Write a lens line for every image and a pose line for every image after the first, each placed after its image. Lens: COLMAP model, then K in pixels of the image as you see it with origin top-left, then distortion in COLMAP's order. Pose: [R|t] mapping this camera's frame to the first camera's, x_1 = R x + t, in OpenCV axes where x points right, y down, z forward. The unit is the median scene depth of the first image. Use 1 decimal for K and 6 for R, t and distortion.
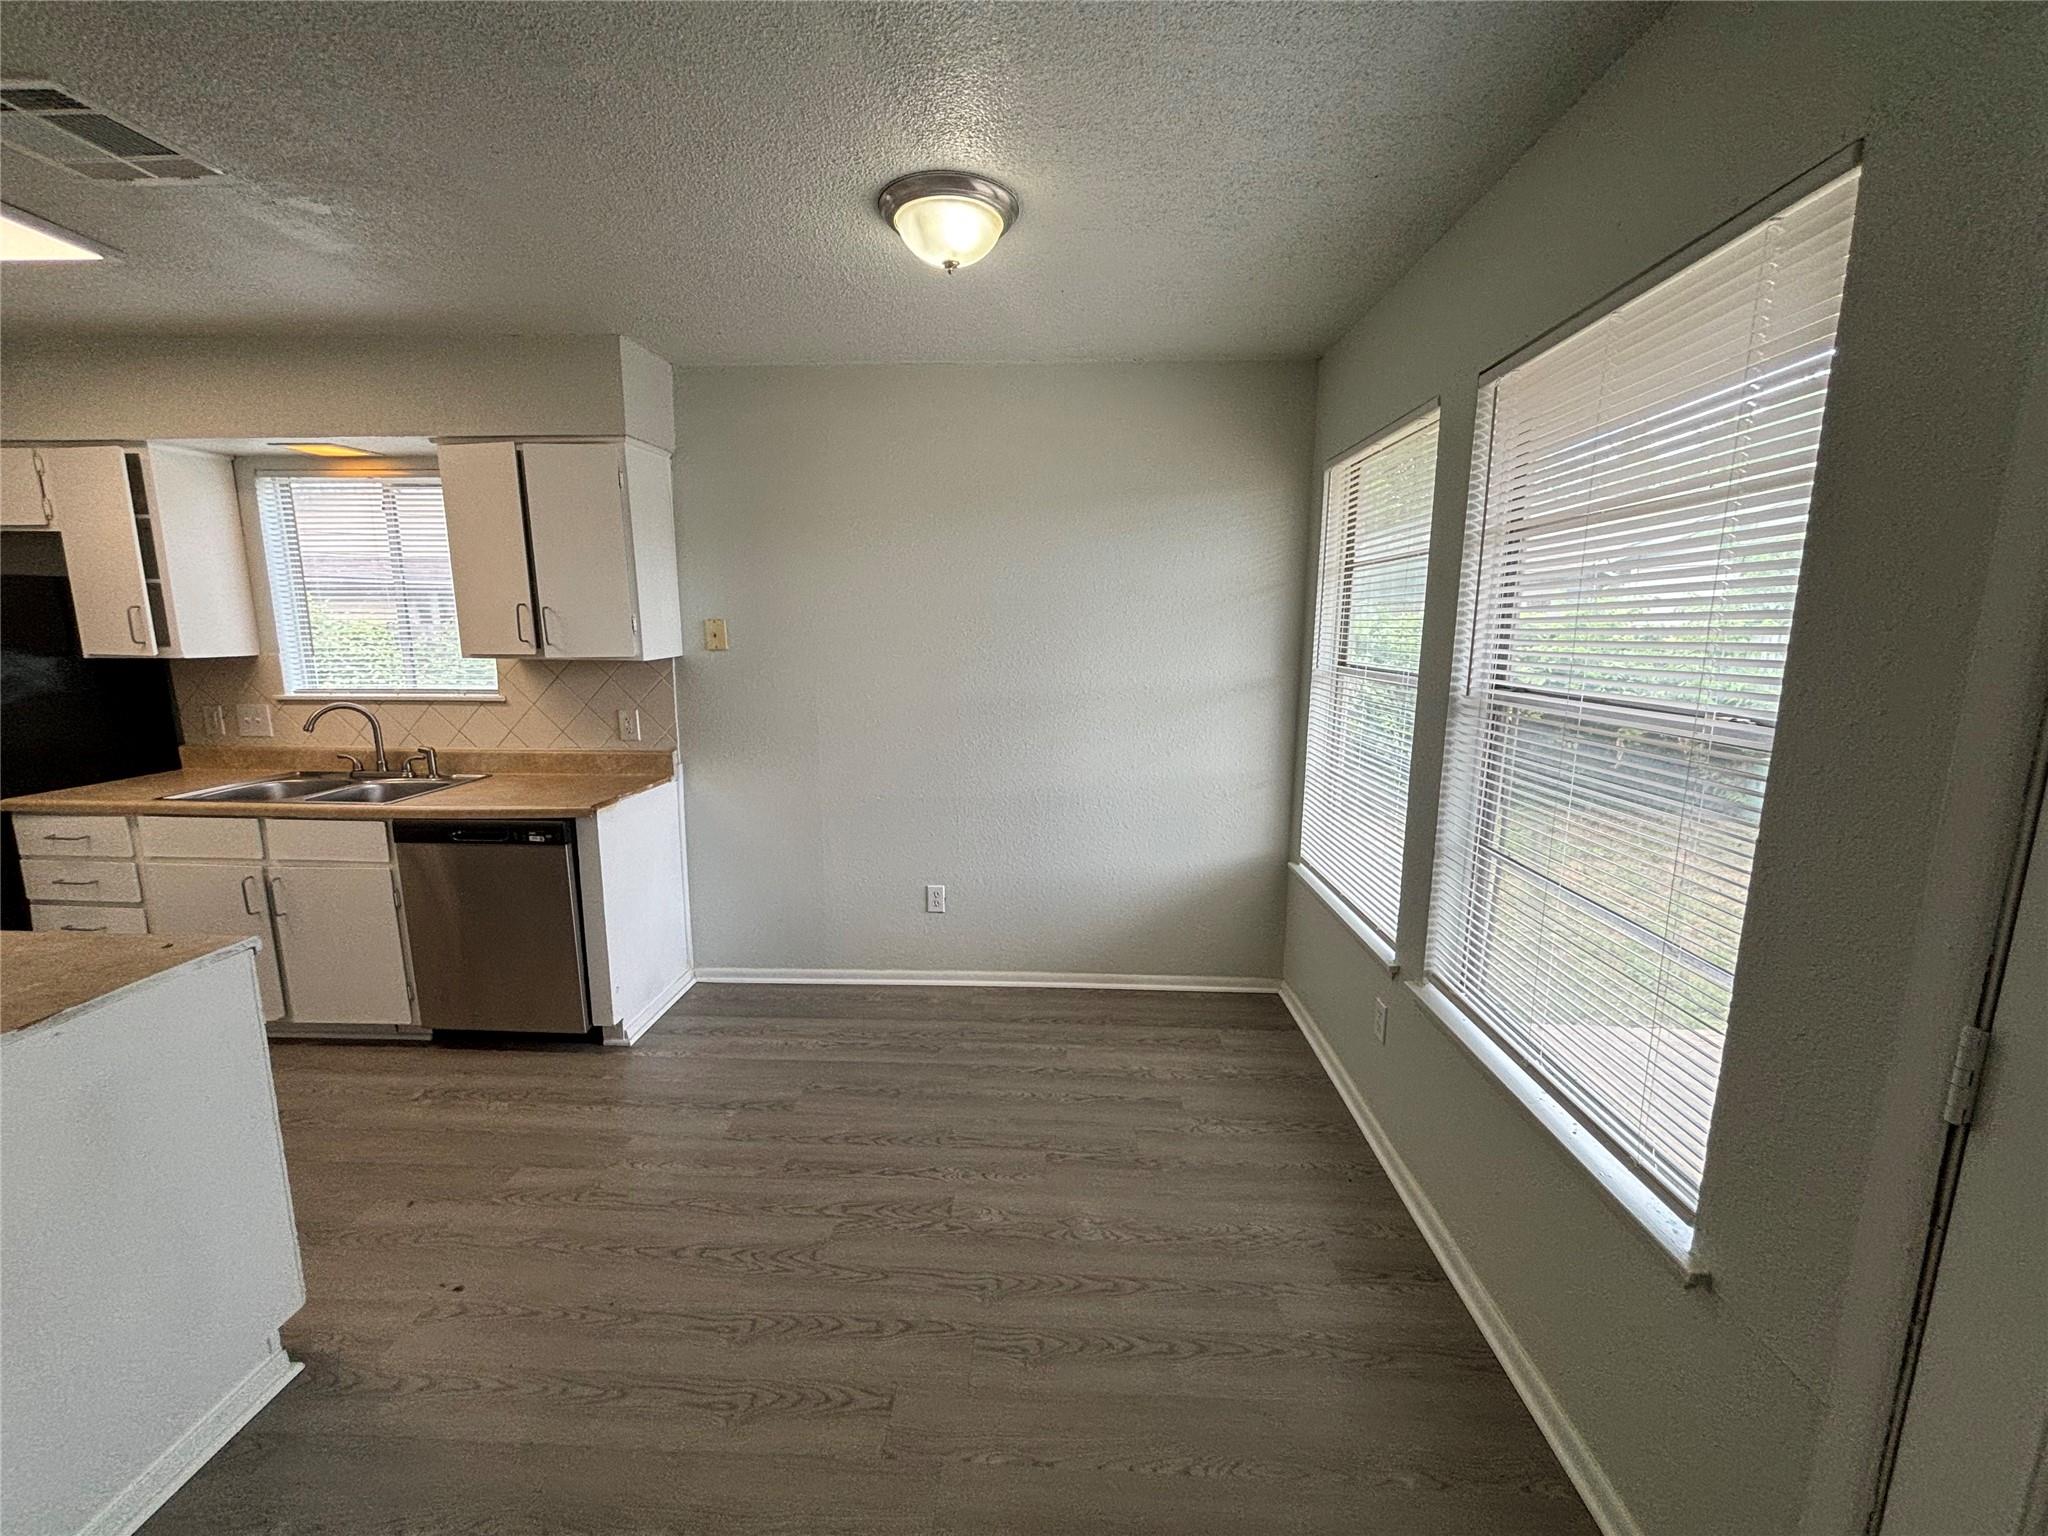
lens RADIAL K [[824.5, 0, 1018.8], [0, 824.5, 767.0], [0, 0, 1]] dist [0.001237, -0.000171]
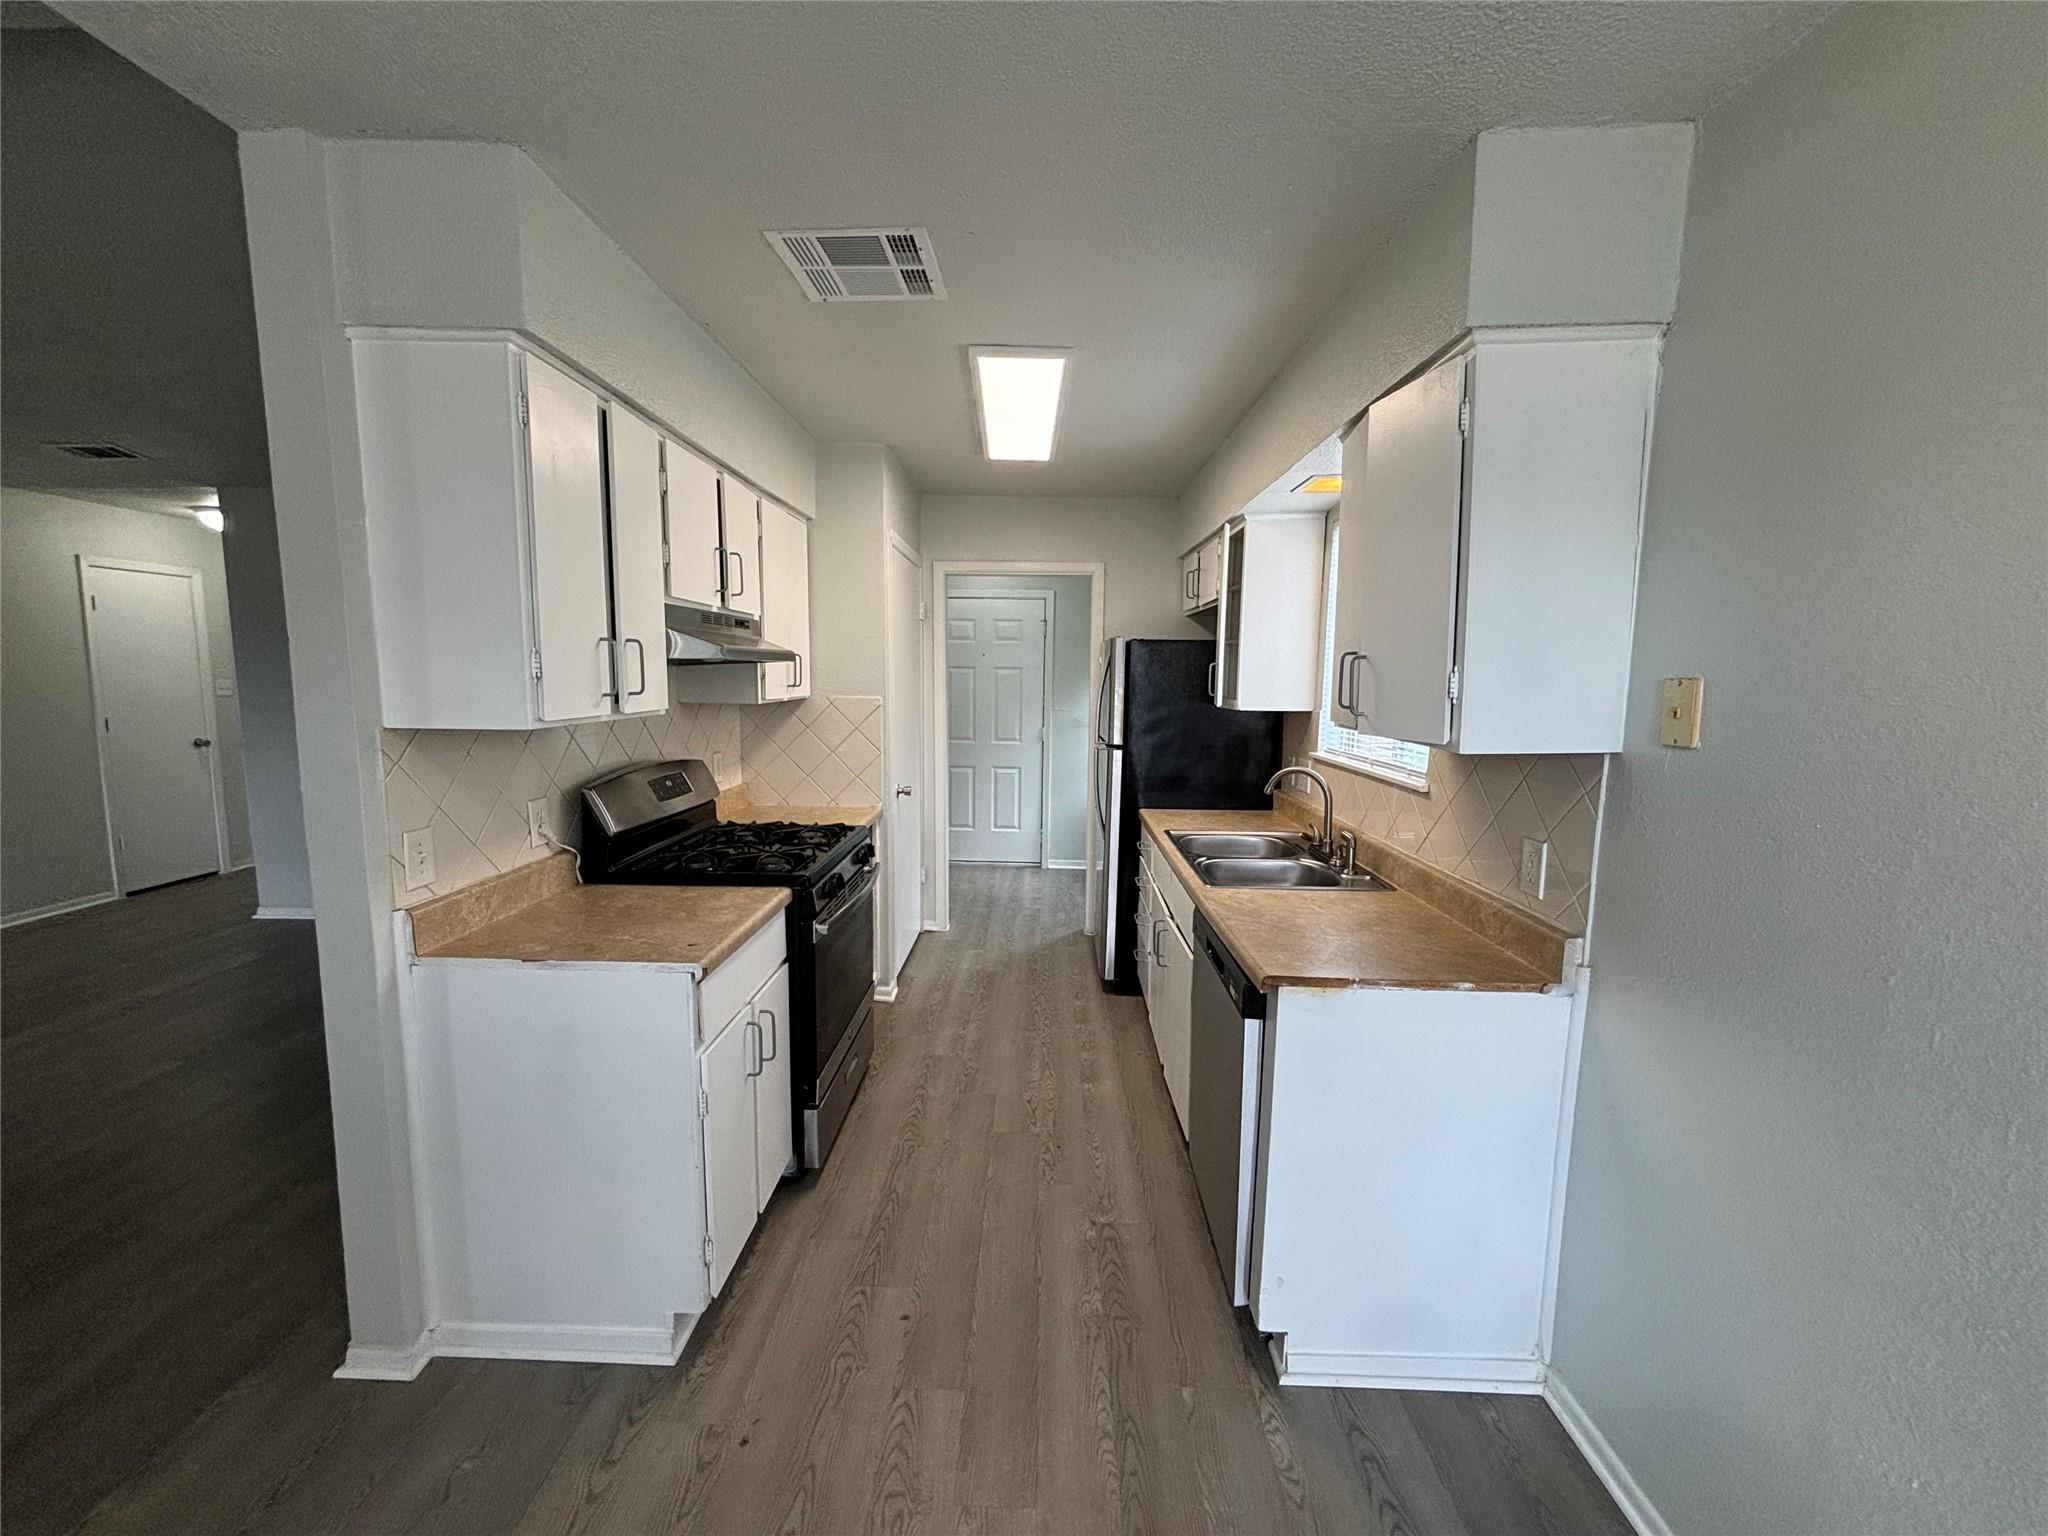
lens RADIAL K [[824.5, 0, 1019.2], [0, 824.5, 766.3], [0, 0, 1]] dist [0.001237, -0.000171]
pose [[0.016496, 0.112837, -0.993477, 0.060821], [-0.180292, 0.977661, 0.108047, -0.117038], [0.983475, 0.177334, 0.036471, 0.648742]]
